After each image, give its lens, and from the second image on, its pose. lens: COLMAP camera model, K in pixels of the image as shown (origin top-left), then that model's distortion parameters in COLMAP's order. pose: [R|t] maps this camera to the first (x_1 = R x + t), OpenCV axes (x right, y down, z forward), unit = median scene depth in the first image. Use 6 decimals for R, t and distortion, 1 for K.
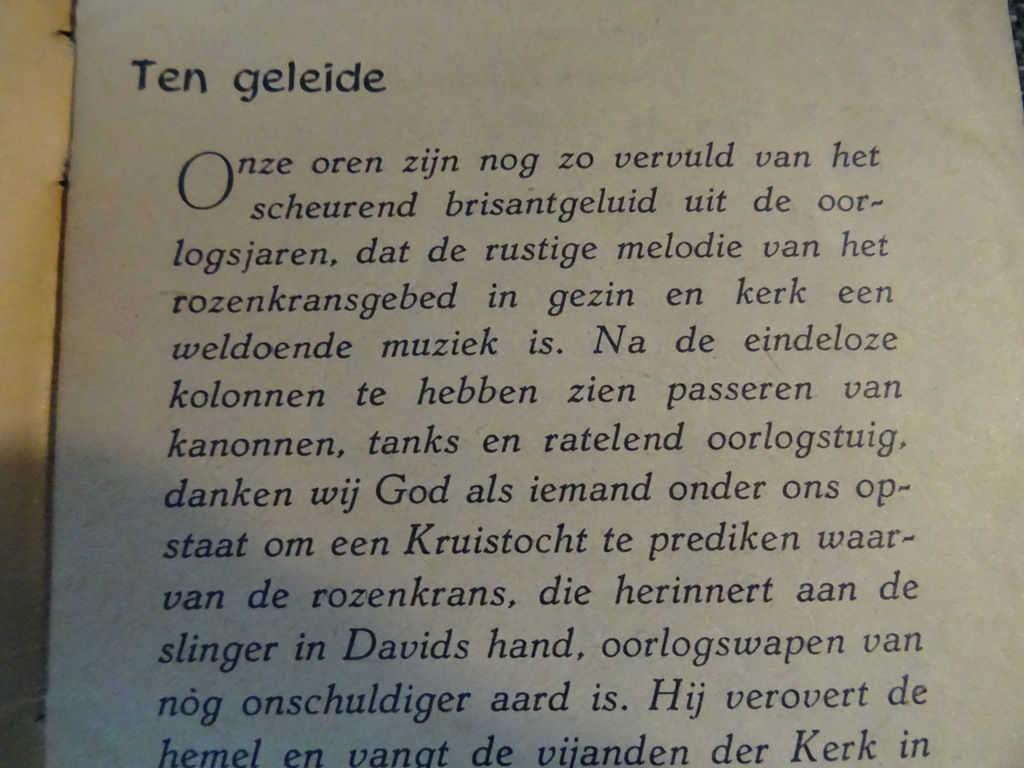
lens RADIAL K [[722.2, 0, 511.4], [0, 722.2, 386.0], [0, 0, 1]] dist [0.045140, -0.042941]
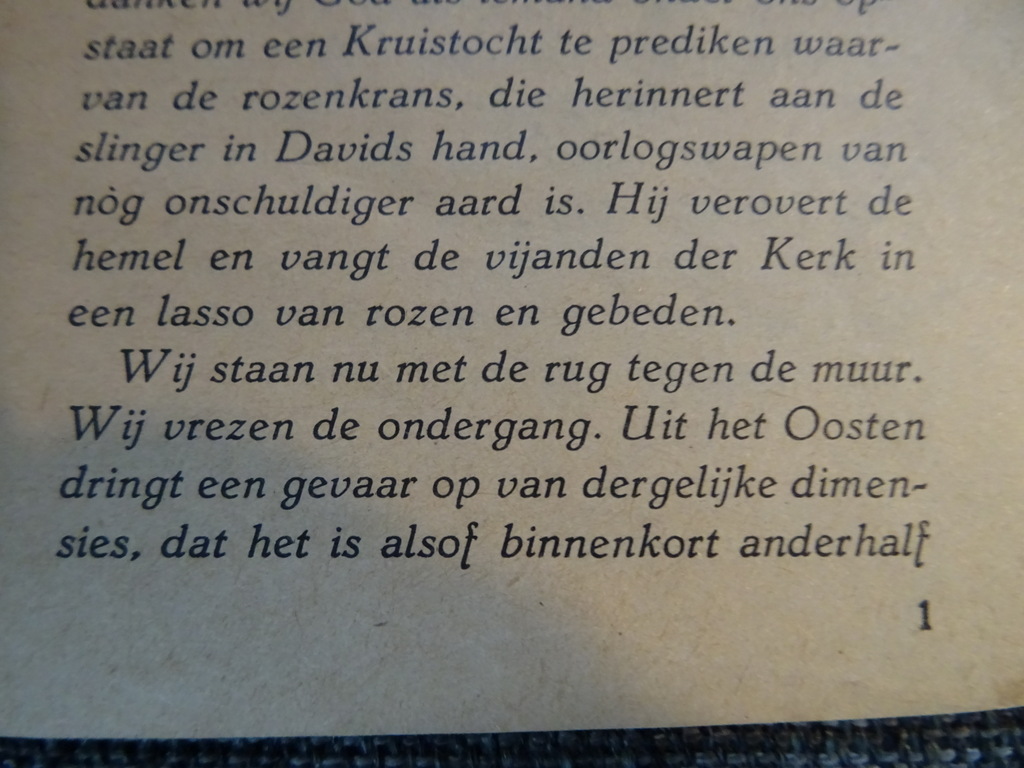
lens RADIAL K [[722.2, 0, 521.1], [0, 722.2, 387.9], [0, 0, 1]] dist [0.045140, -0.042941]
pose [[0.999977, 0.002323, -0.006390, 0.085654], [-0.002416, 0.999891, -0.014574, 0.672645], [0.006355, 0.014589, 0.999873, 0.085066]]
